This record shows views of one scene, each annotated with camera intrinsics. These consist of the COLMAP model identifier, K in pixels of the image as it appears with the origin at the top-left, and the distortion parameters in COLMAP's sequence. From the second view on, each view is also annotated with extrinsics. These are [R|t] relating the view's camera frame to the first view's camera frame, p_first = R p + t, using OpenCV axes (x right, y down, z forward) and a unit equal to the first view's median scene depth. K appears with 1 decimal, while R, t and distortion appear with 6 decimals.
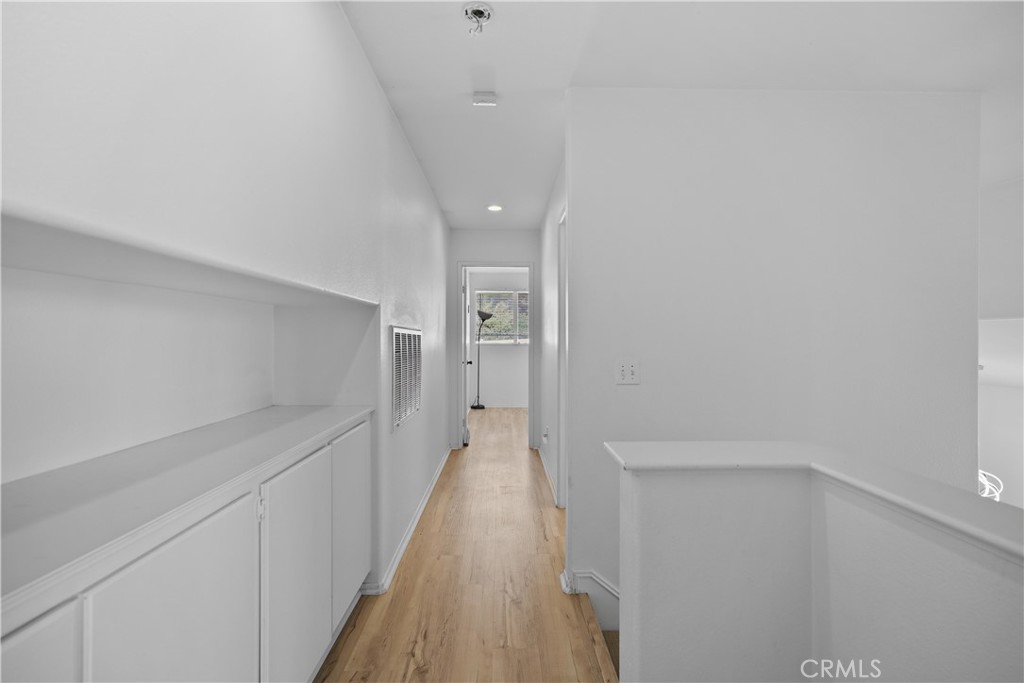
lens RADIAL K [[465.7, 0, 513.8], [0, 465.7, 330.6], [0, 0, 1]] dist [-0.000592, 0.000175]
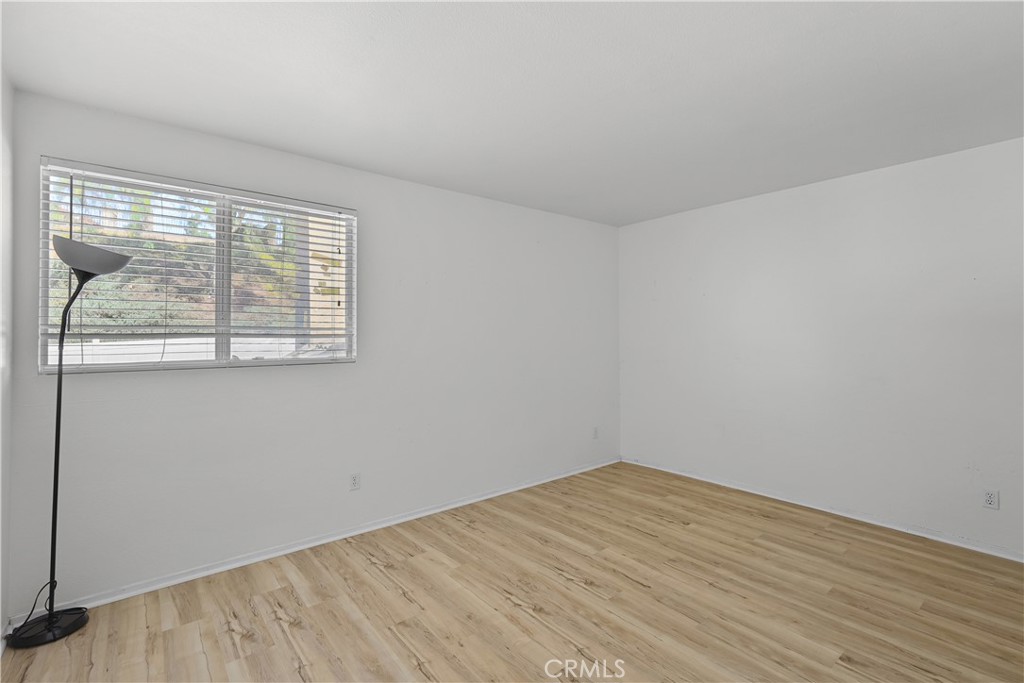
lens RADIAL K [[465.7, 0, 513.8], [0, 465.7, 330.6], [0, 0, 1]] dist [-0.000592, 0.000175]
pose [[0.790540, 0.006132, 0.612380, -0.050729], [-0.001820, 0.999969, -0.007664, 0.012321], [-0.612408, 0.004945, 0.790527, 0.948581]]
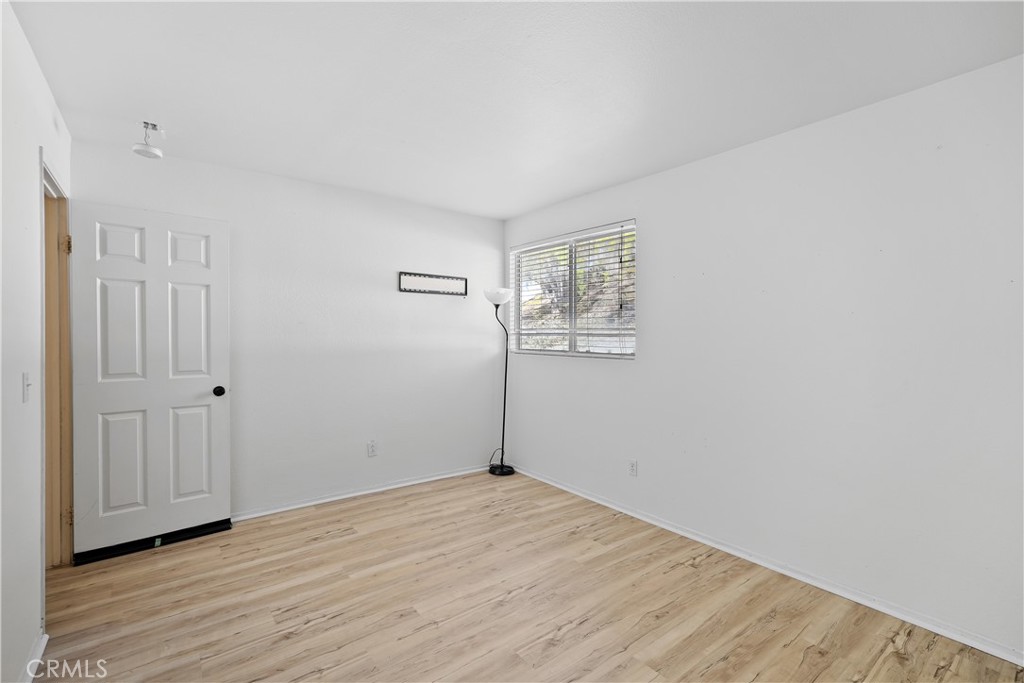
lens RADIAL K [[453.8, 0, 512.0], [0, 453.8, 341.5], [0, 0, 1]] dist [0.001304, 0.000640]
pose [[0.598652, 0.015707, -0.800855, 0.492647], [0.000865, 0.999794, 0.020255, 0.010619], [0.801009, -0.012819, 0.598516, 1.019302]]
